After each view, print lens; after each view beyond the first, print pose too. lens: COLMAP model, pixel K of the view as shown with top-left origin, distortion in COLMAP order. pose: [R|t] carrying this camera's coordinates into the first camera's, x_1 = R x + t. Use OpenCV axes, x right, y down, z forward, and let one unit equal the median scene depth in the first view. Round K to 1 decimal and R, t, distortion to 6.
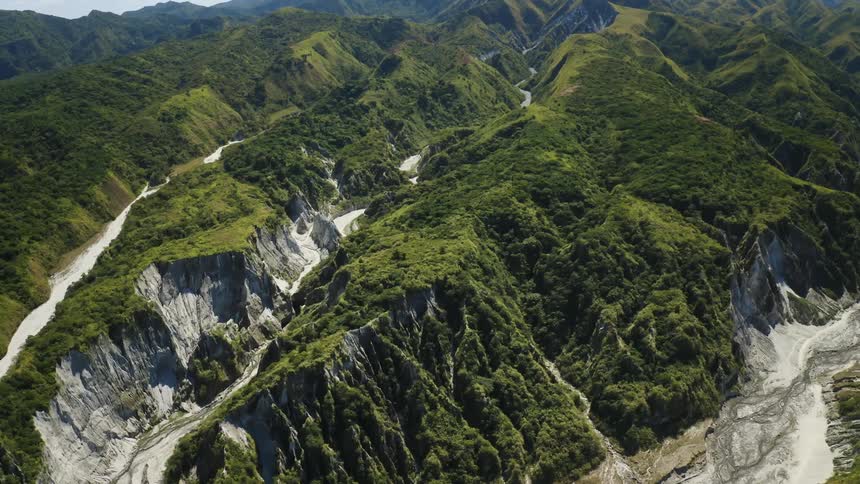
lens RADIAL K [[701.5, 0, 430.0], [0, 701.5, 242.0], [0, 0, 1]] dist [-0.185568, 0.013046]
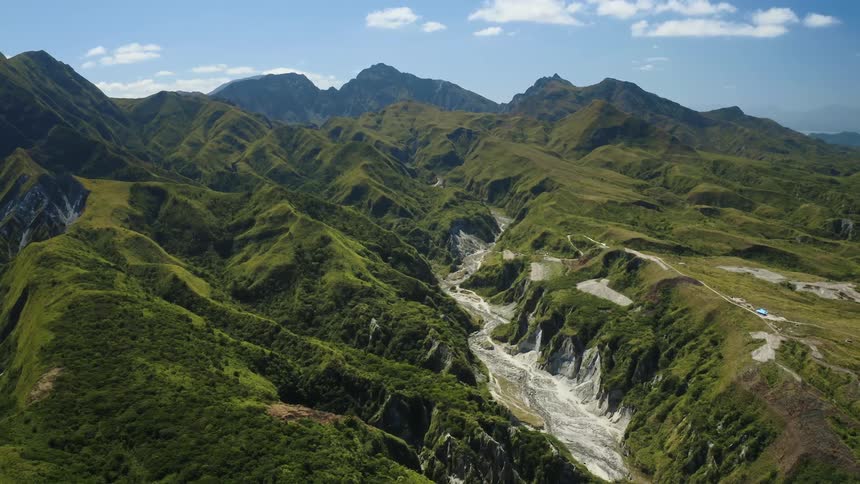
lens RADIAL K [[701.5, 0, 430.0], [0, 701.5, 242.0], [0, 0, 1]] dist [-0.185568, 0.013046]
pose [[0.734974, -0.136691, 0.664175, 0.077809], [0.238800, 0.968901, -0.064850, -0.190098], [-0.634655, 0.206268, 0.744759, 0.301205]]
